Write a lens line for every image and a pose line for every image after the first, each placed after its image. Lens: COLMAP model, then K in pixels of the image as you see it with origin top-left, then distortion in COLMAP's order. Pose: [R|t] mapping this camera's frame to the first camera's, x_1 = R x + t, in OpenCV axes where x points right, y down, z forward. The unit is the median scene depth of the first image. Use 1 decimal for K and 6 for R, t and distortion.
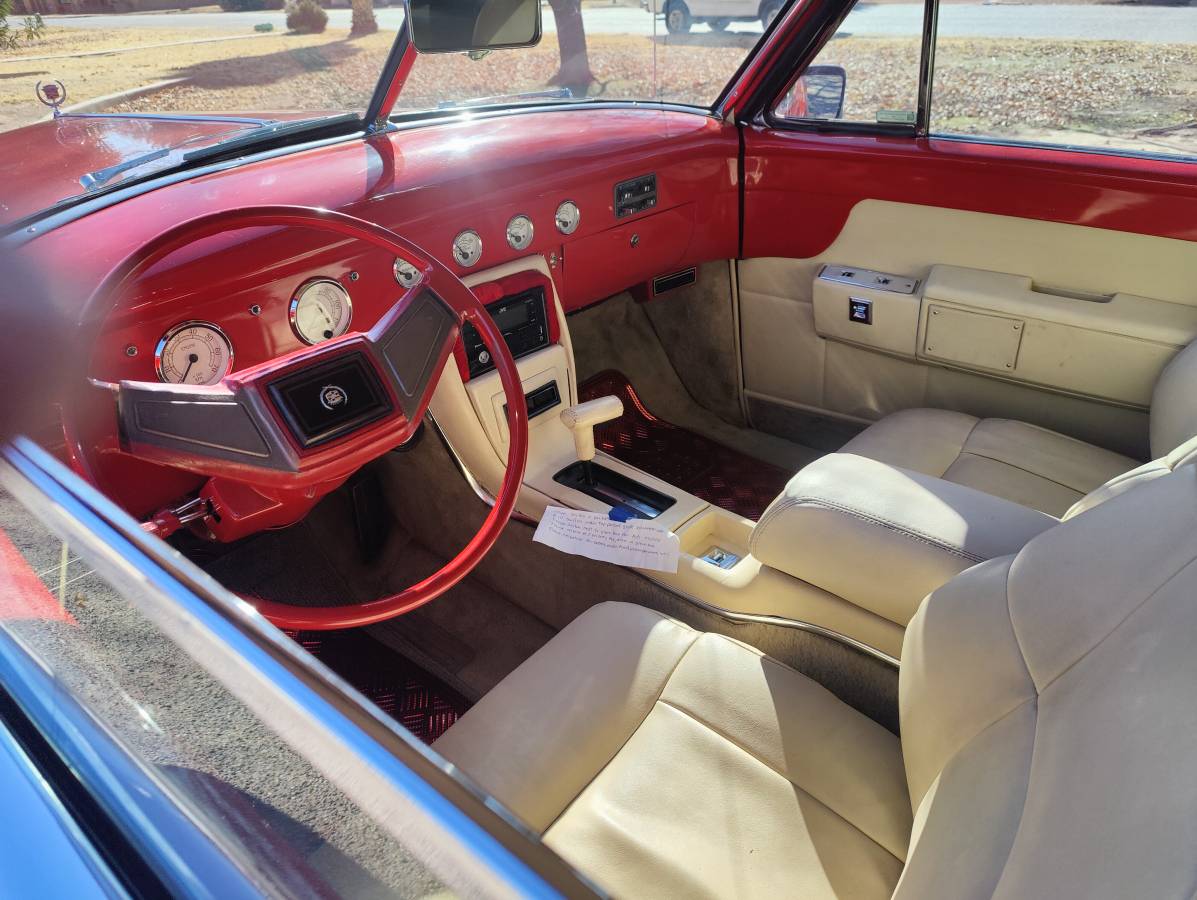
lens RADIAL K [[839.2, 0, 602.5], [0, 839.2, 452.1], [0, 0, 1]] dist [0.043454, -0.035138]
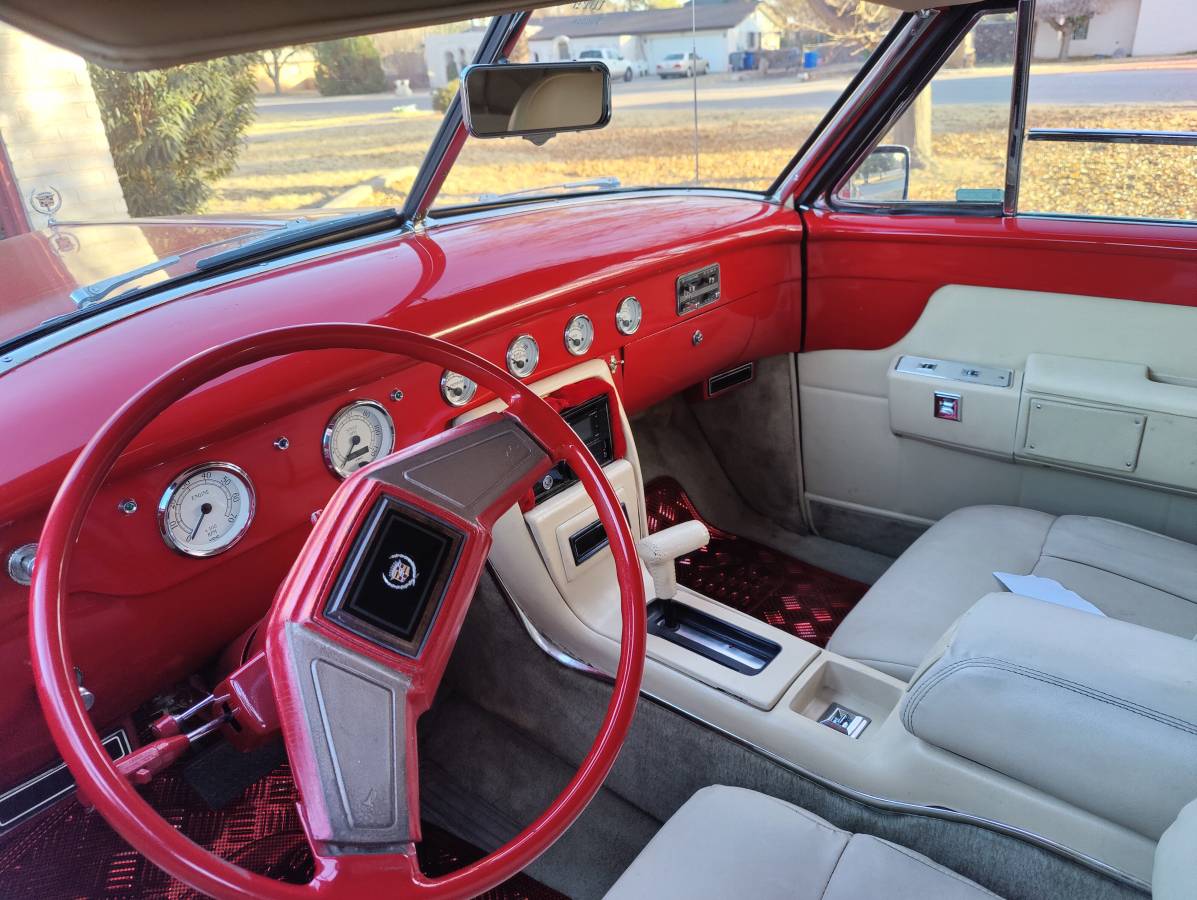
lens RADIAL K [[839.2, 0, 601.5], [0, 839.2, 454.5], [0, 0, 1]] dist [0.043454, -0.035138]
pose [[0.999421, -0.032904, 0.008685, -0.070493], [0.033590, 0.994766, -0.096503, -0.043909], [-0.005464, 0.096739, 0.995295, 0.120386]]
